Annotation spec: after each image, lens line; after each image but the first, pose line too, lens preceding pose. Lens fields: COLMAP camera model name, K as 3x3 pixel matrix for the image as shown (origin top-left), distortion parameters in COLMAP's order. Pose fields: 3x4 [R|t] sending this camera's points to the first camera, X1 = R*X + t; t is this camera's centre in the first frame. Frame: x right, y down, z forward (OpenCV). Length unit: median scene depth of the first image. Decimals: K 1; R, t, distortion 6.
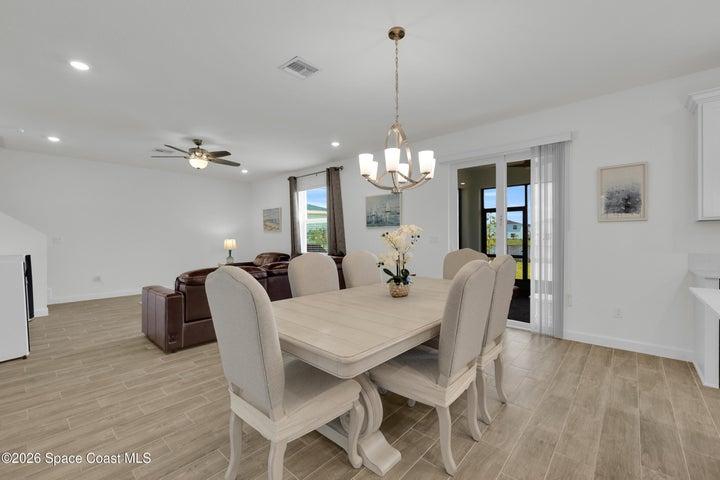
lens RADIAL K [[301.7, 0, 358.0], [0, 301.7, 242.3], [0, 0, 1]] dist [-0.000867, 0.000329]
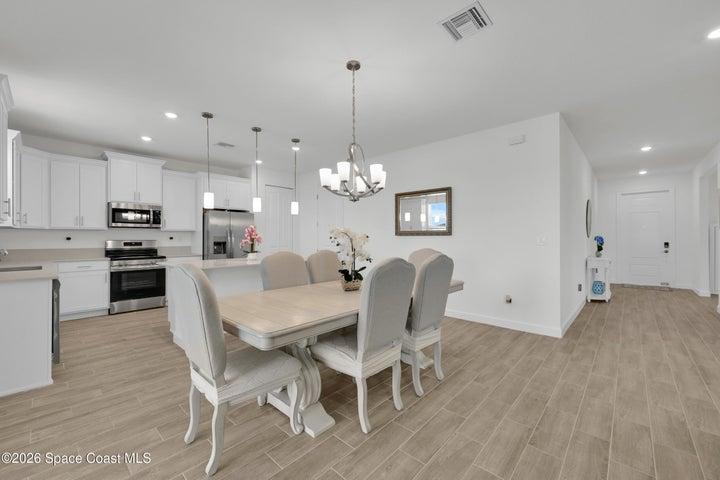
lens RADIAL K [[292.2, 0, 355.8], [0, 292.2, 238.1], [0, 0, 1]] dist [0.004839, -0.000737]
pose [[-0.999750, 0.006592, 0.021372, 0.044184], [0.006970, 0.999820, 0.017672, -0.015993], [-0.021251, 0.017817, -0.999615, 0.959189]]
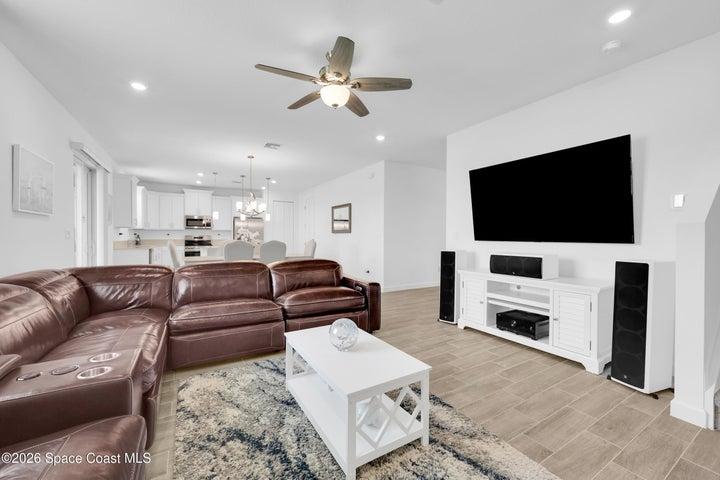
lens RADIAL K [[292.2, 0, 355.6], [0, 292.2, 237.1], [0, 0, 1]] dist [0.004839, -0.000737]
pose [[-0.951529, 0.002441, 0.307551, -0.690085], [0.008290, 0.999809, 0.017713, -0.010411], [-0.307449, 0.019404, -0.951367, 1.420304]]
